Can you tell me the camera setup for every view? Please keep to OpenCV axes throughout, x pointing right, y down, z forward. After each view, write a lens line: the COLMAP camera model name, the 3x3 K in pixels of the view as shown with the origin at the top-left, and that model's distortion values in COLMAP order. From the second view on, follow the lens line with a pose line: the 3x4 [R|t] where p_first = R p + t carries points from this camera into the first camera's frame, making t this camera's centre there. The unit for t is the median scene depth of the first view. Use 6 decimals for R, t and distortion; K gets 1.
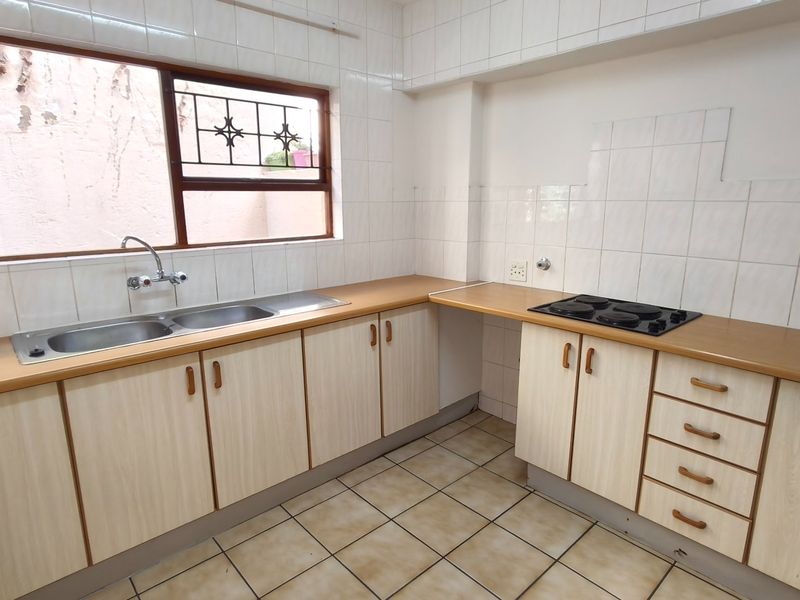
lens RADIAL K [[476.1, 0, 403.2], [0, 476.1, 301.5], [0, 0, 1]] dist [-0.002865, 0.000563]
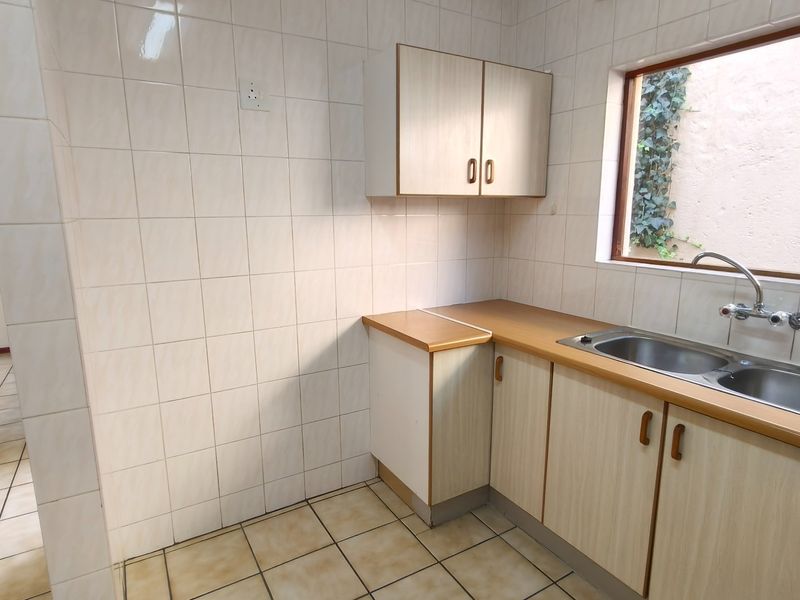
lens RADIAL K [[476.1, 0, 403.2], [0, 476.1, 301.5], [0, 0, 1]] dist [-0.002865, 0.000563]
pose [[-0.190622, 0.187771, -0.963538, 0.367152], [-0.218522, 0.948792, 0.228129, -0.131089], [0.957033, 0.254041, -0.139829, 0.645389]]
